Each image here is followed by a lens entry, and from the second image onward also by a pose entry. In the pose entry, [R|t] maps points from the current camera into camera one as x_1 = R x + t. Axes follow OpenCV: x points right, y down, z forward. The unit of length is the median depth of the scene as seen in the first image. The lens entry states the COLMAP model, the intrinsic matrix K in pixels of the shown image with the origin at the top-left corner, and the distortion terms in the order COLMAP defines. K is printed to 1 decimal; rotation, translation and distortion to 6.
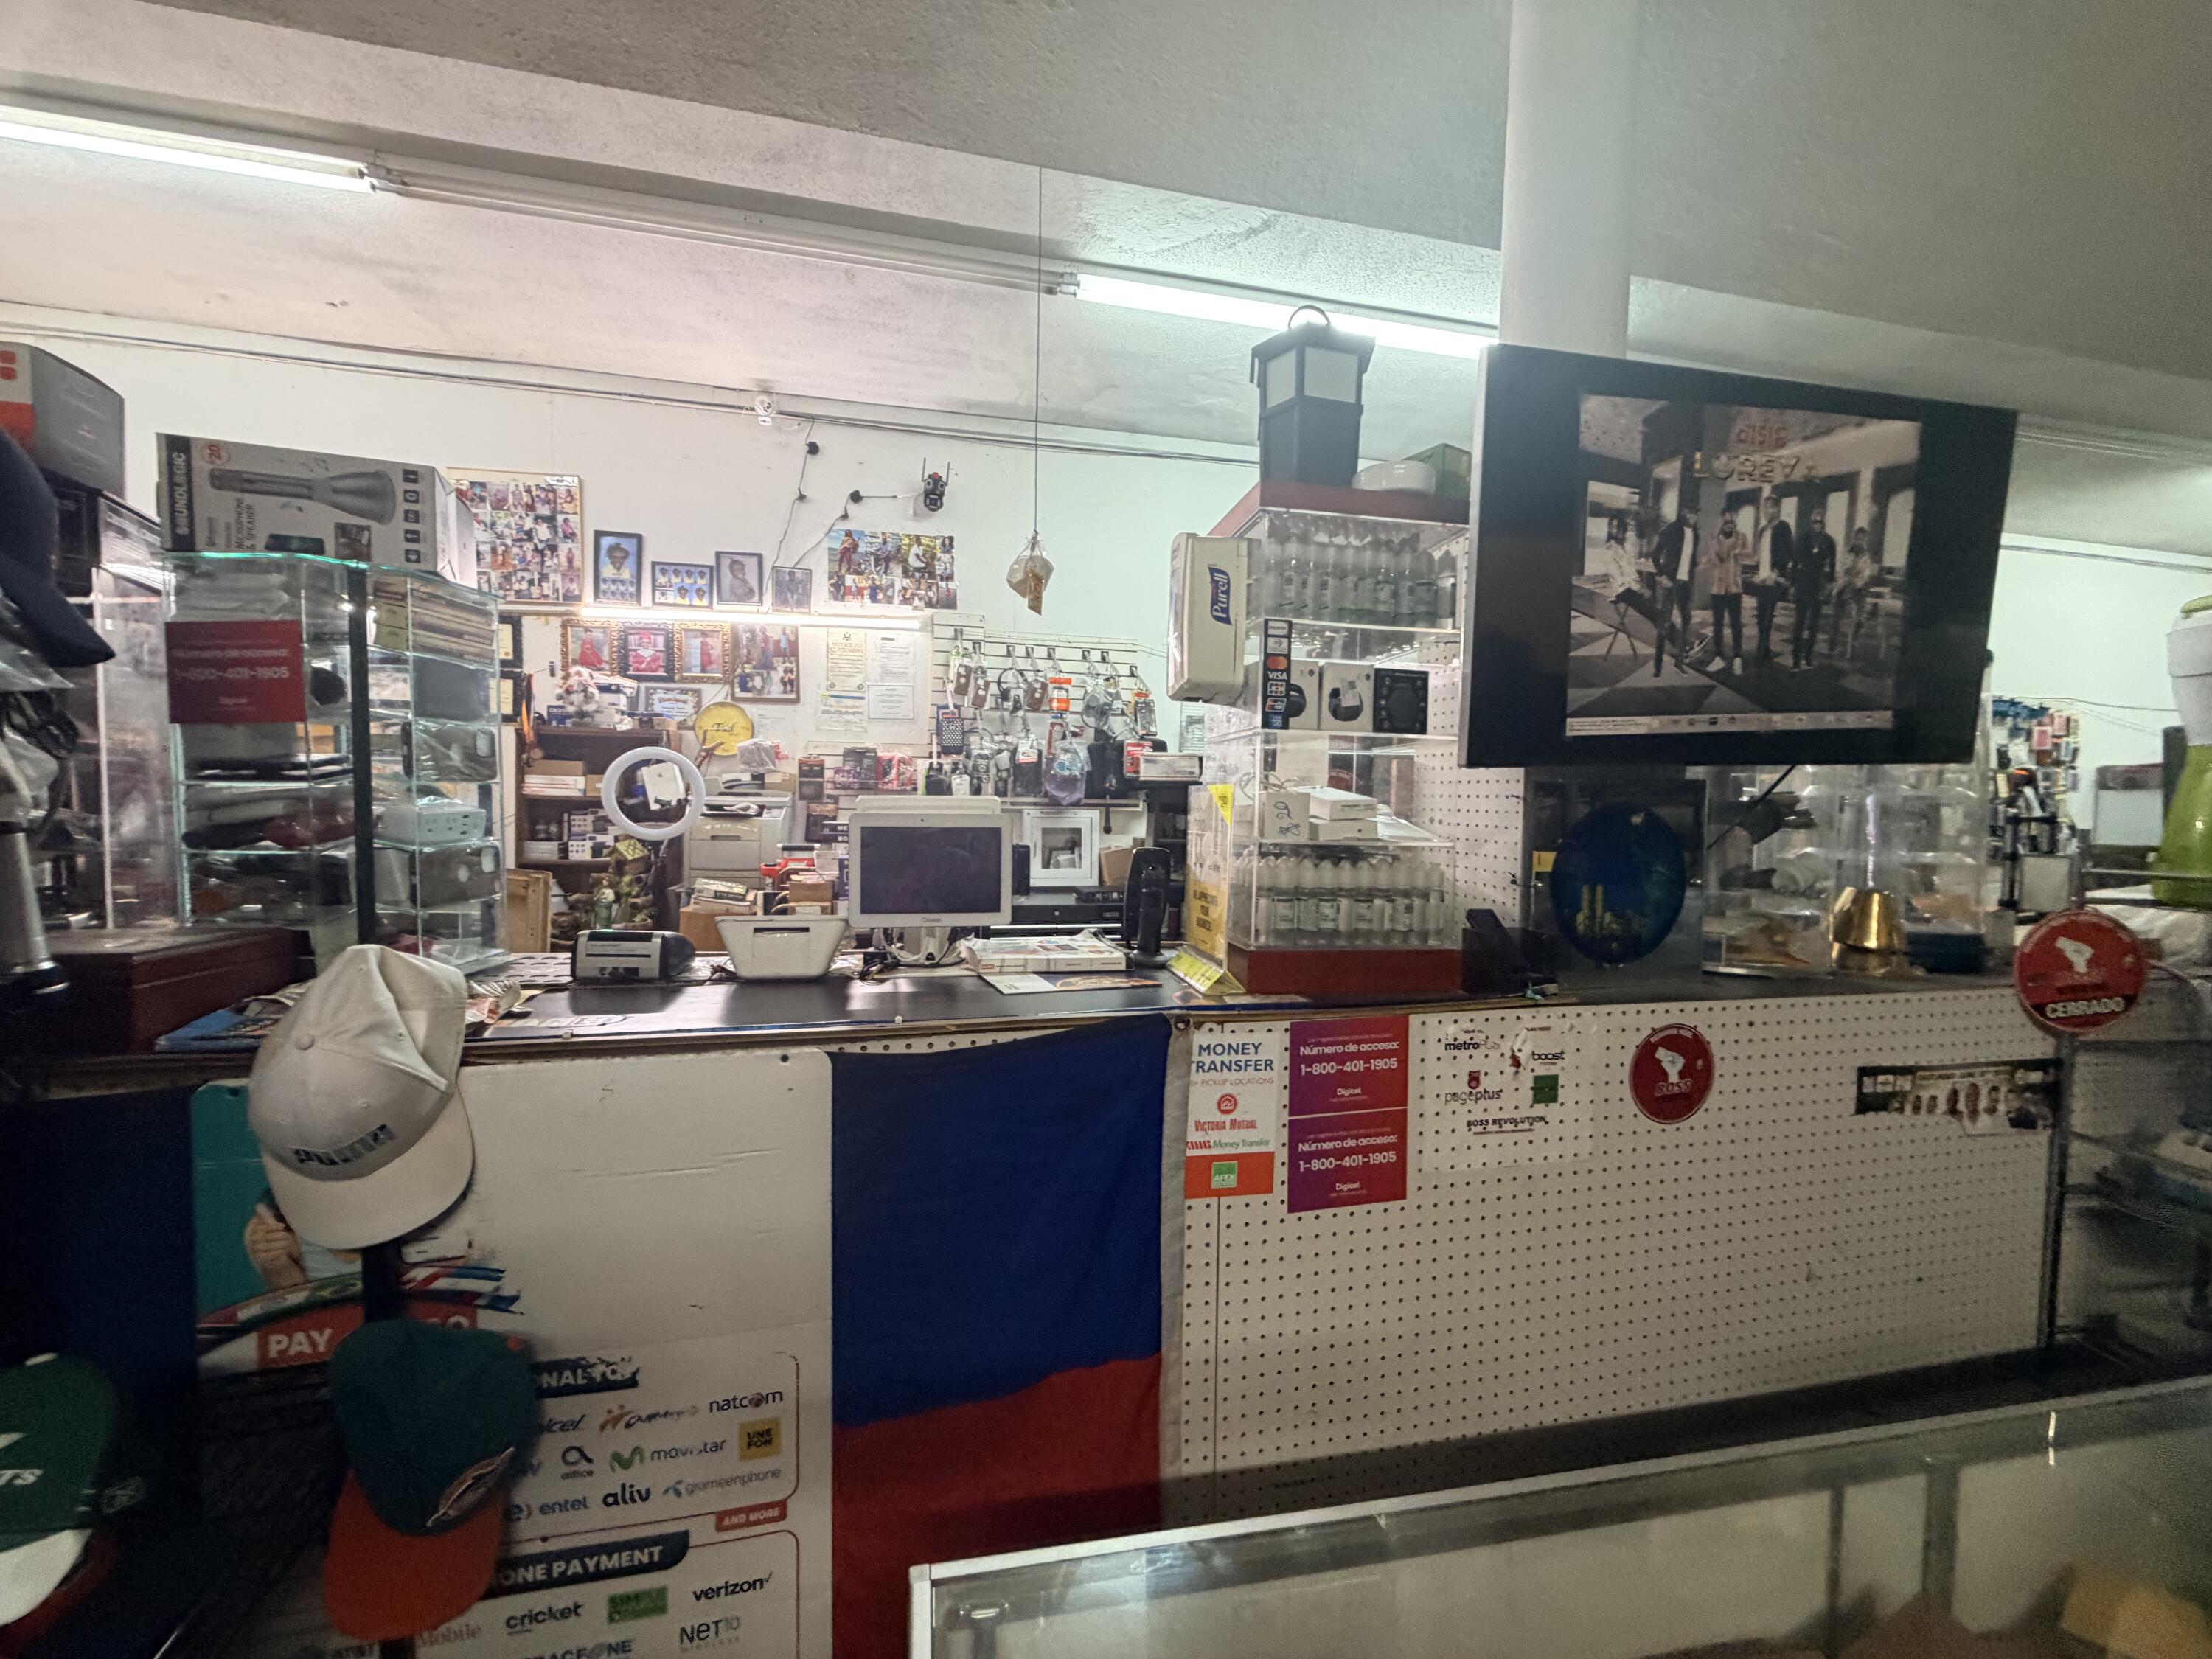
lens RADIAL K [[876.2, 0, 1102.1], [0, 876.2, 833.5], [0, 0, 1]] dist [-0.003776, 0.000382]
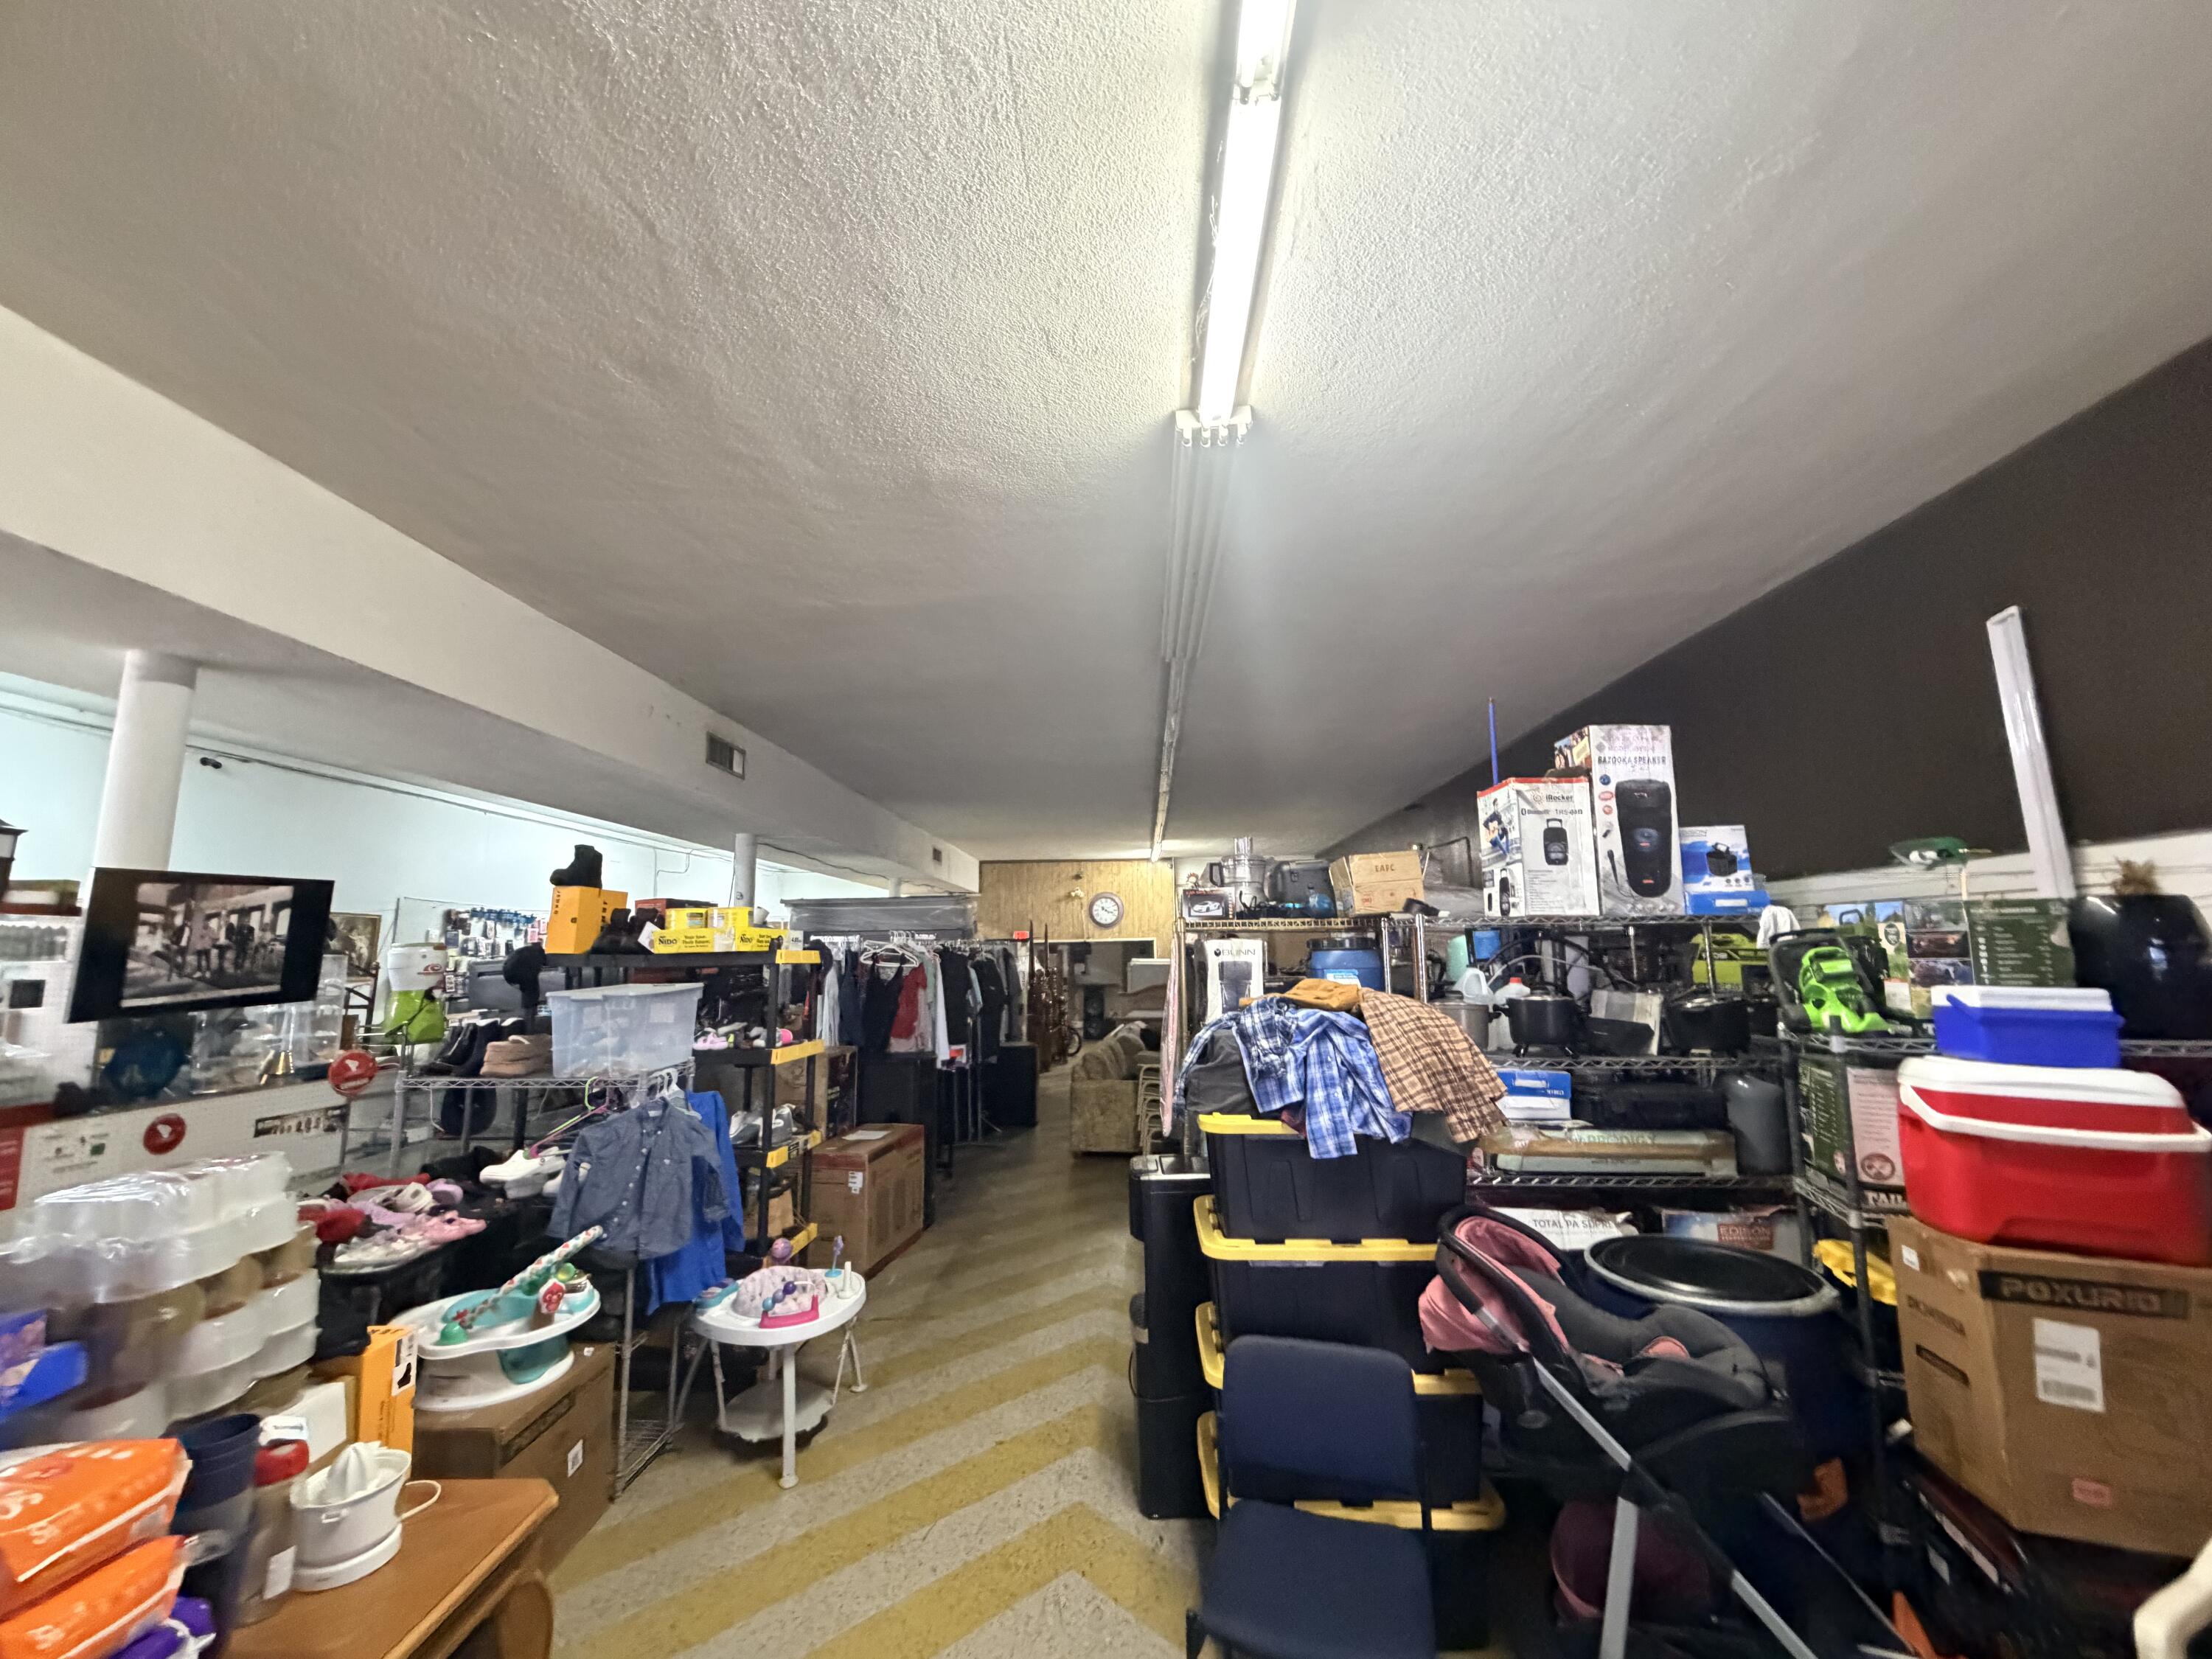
lens RADIAL K [[876.2, 0, 1094.7], [0, 876.2, 821.9], [0, 0, 1]] dist [-0.003776, 0.000382]
pose [[0.275732, 0.120115, 0.953700, -1.157714], [0.062585, 0.987813, -0.142506, -0.098291], [-0.959195, 0.098981, 0.264854, -2.404100]]
